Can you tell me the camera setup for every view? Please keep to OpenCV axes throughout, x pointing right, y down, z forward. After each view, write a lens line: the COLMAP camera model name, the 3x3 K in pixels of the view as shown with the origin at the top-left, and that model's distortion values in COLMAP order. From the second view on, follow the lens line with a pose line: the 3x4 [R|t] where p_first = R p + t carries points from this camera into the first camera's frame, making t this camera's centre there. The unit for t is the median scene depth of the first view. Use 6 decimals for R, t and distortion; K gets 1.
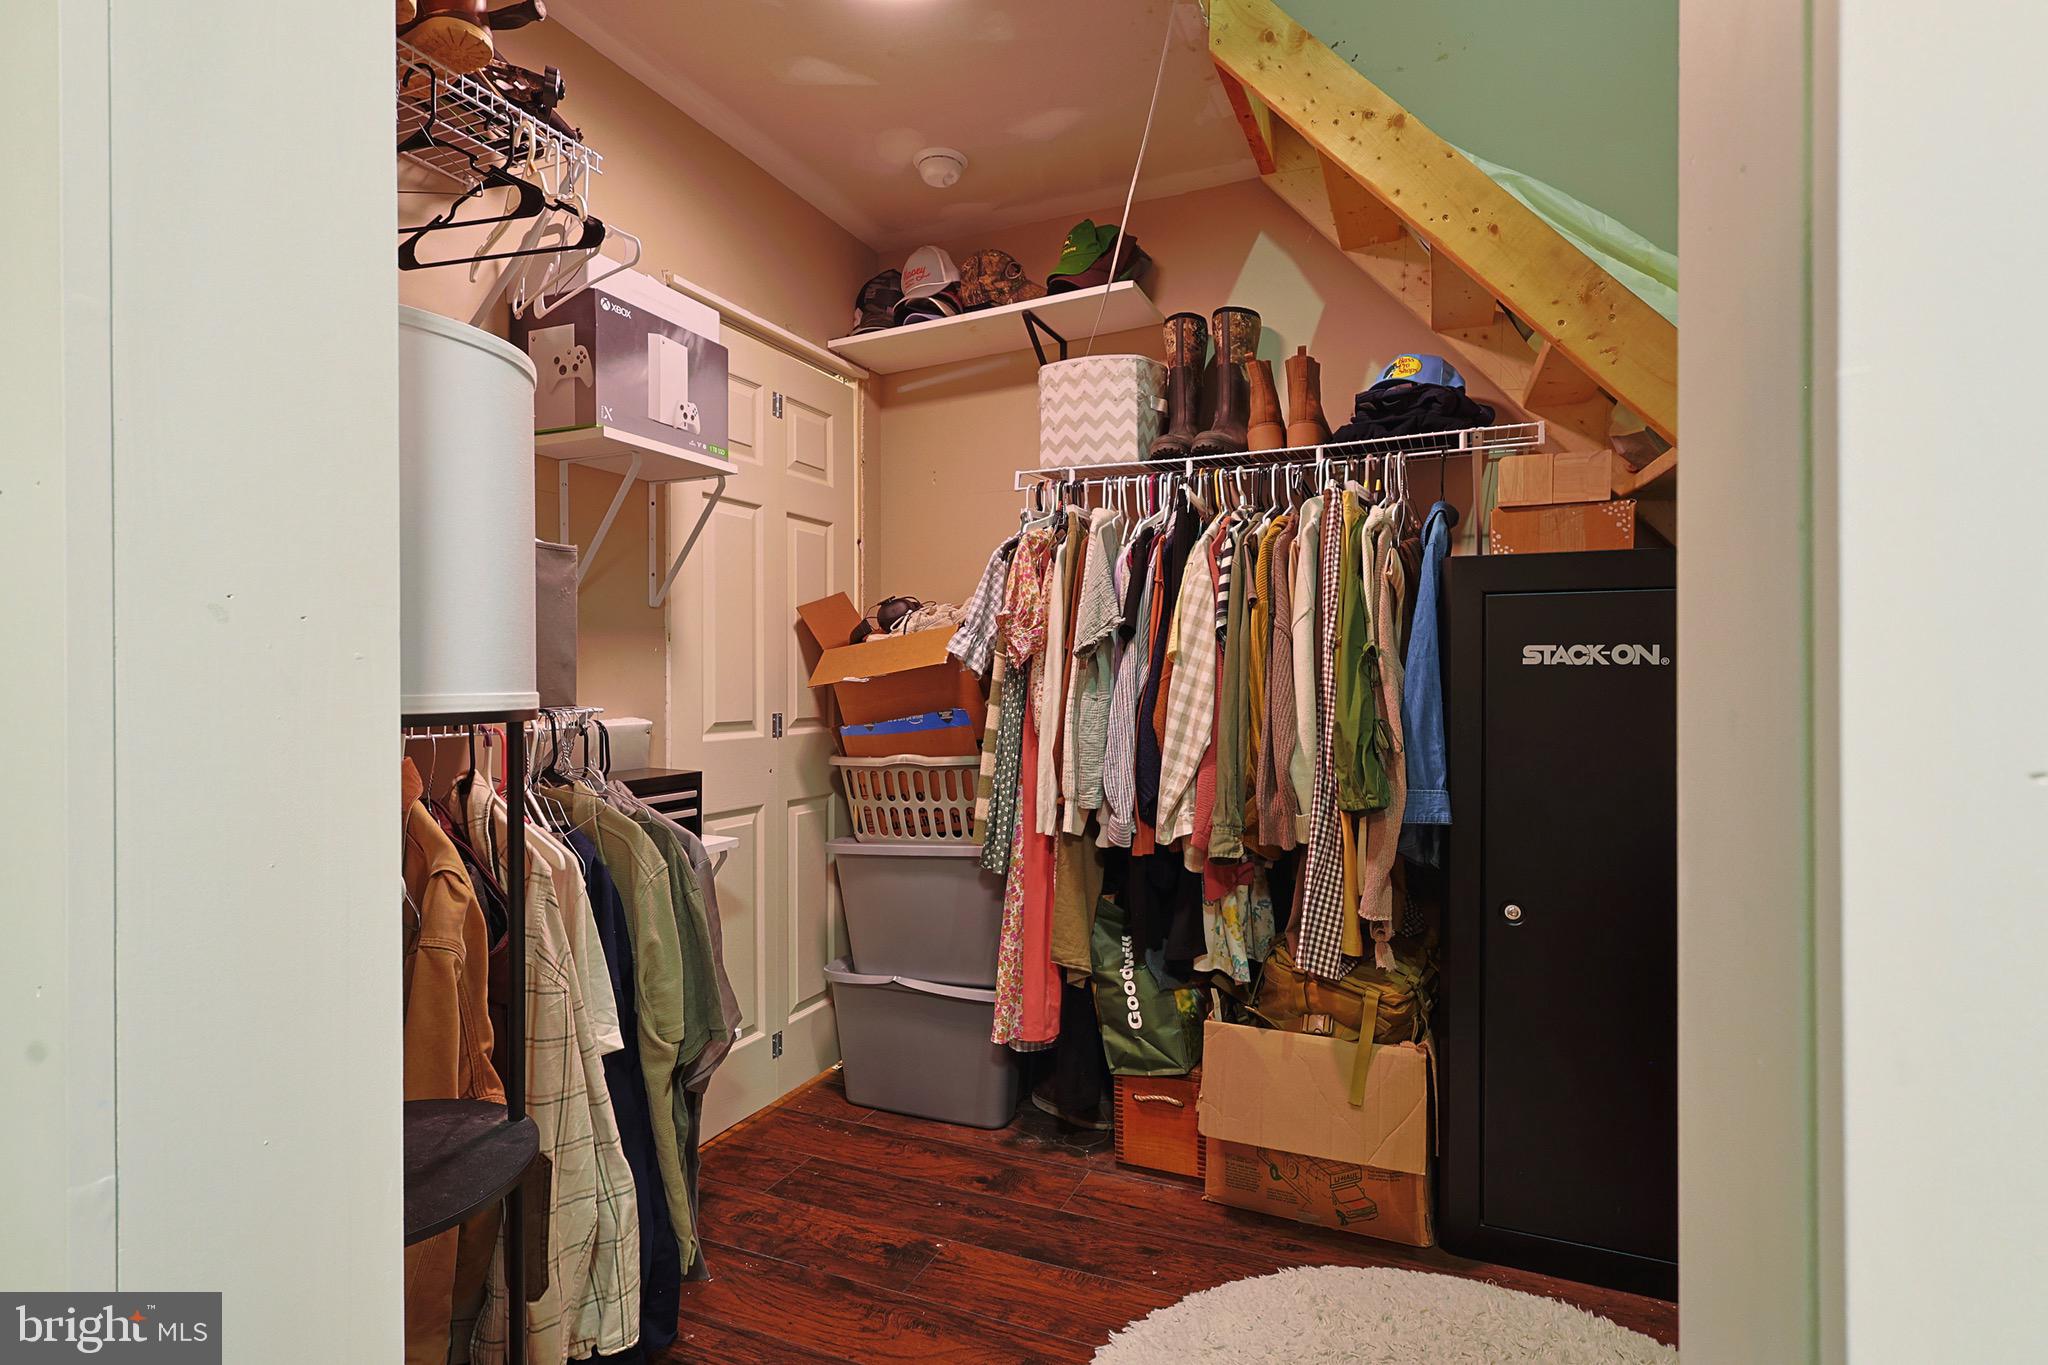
lens RADIAL K [[1008.8, 0, 1030.7], [0, 1008.8, 678.8], [0, 0, 1]] dist [0.002117, 0.000940]
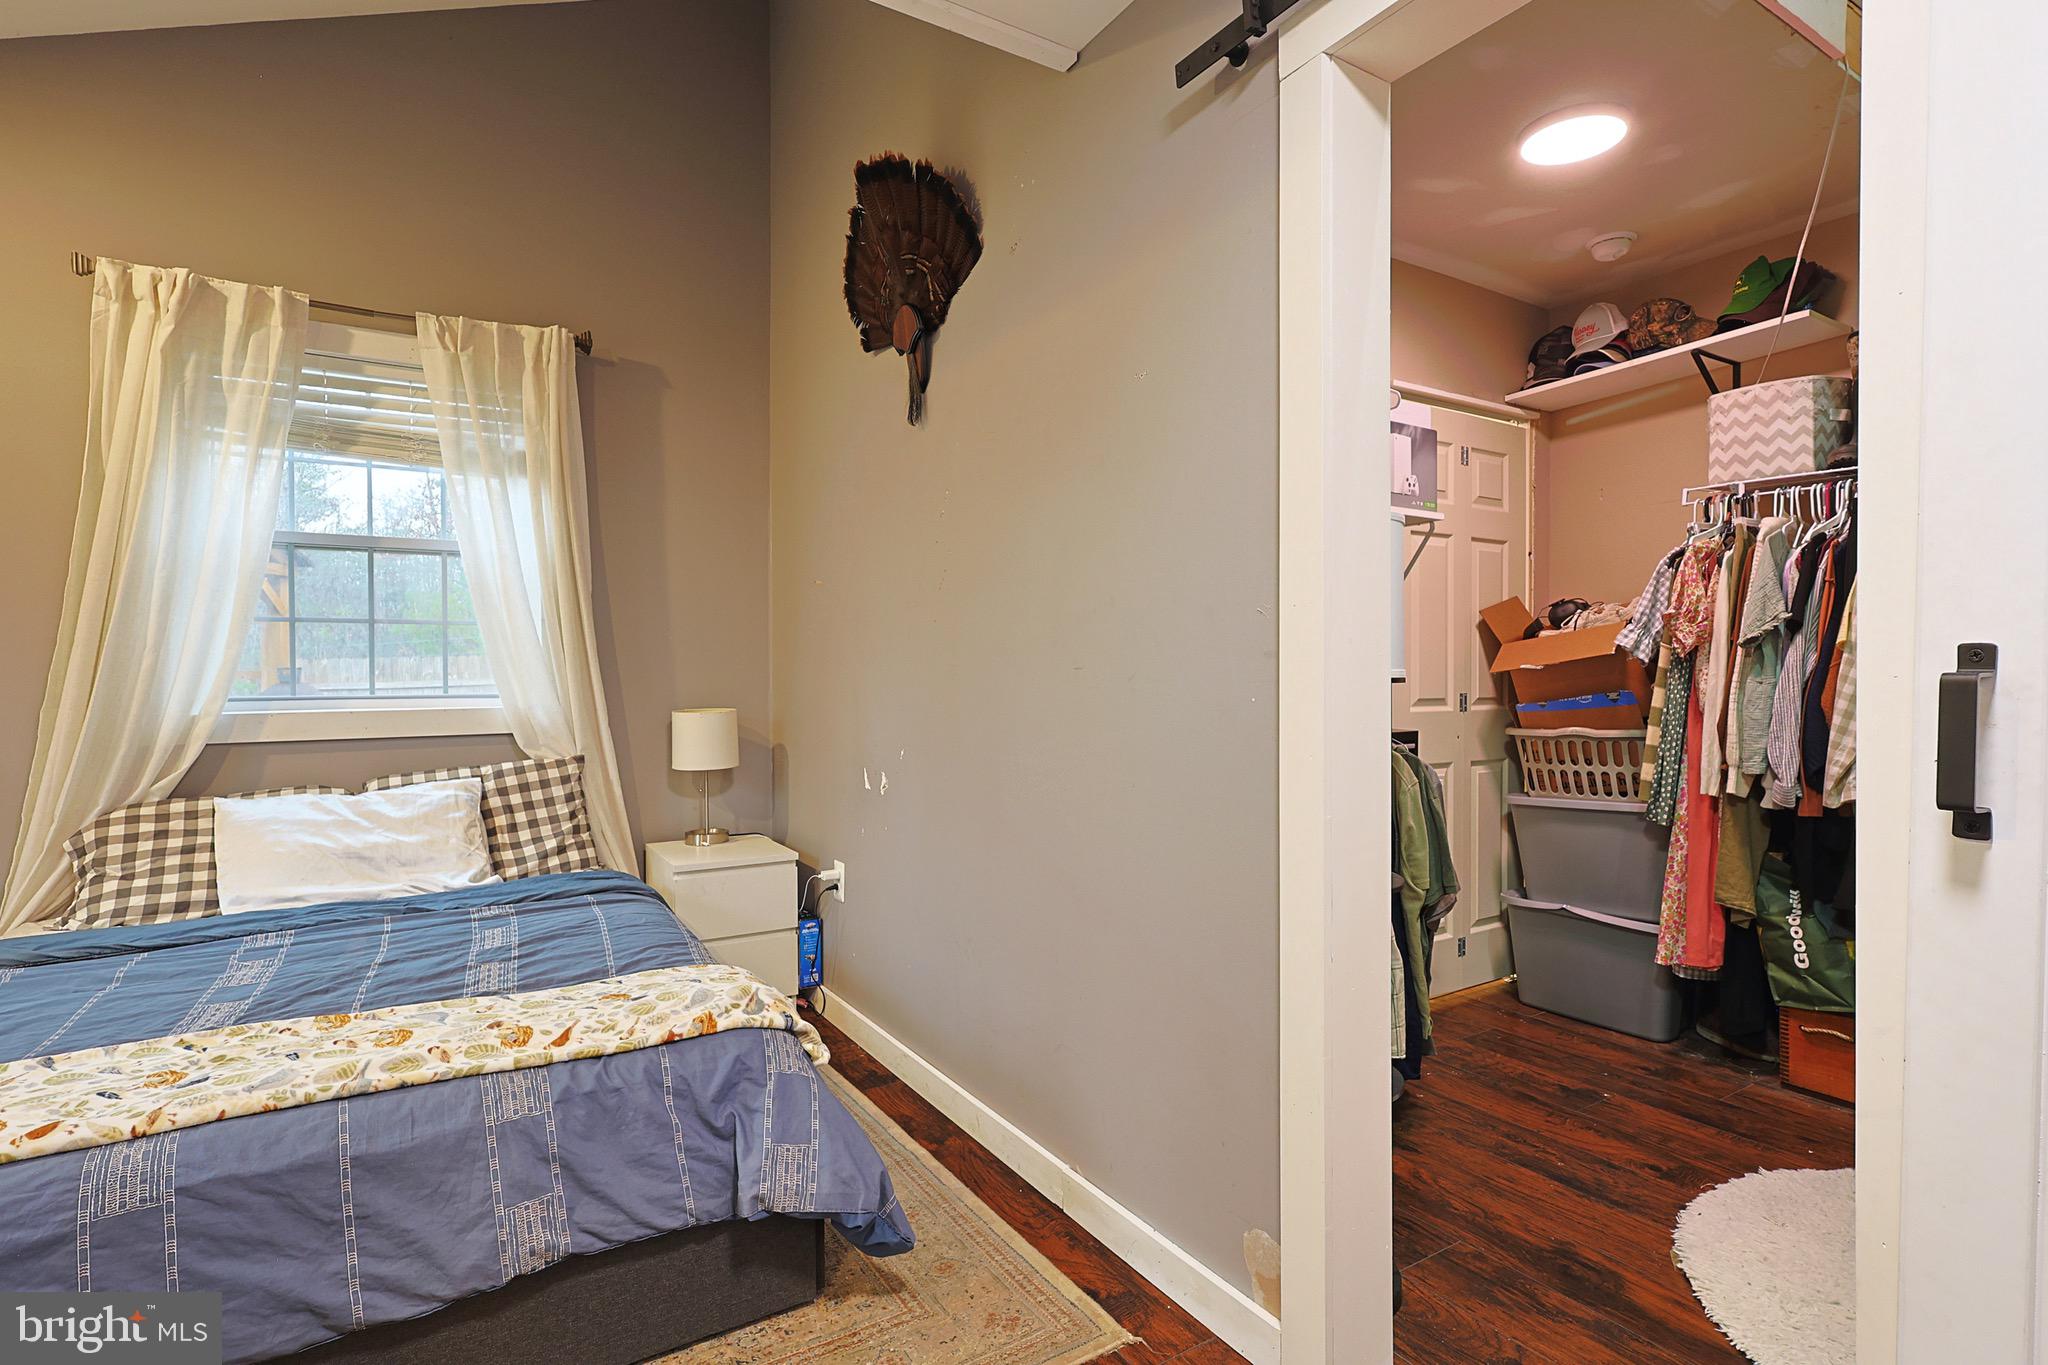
lens RADIAL K [[1008.8, 0, 1030.7], [0, 1008.8, 678.8], [0, 0, 1]] dist [0.002117, 0.000940]
pose [[0.827770, 0.006435, -0.561030, 0.018282], [-0.002817, 0.999969, 0.007313, 0.008692], [0.561060, -0.004473, 0.827763, -0.418417]]
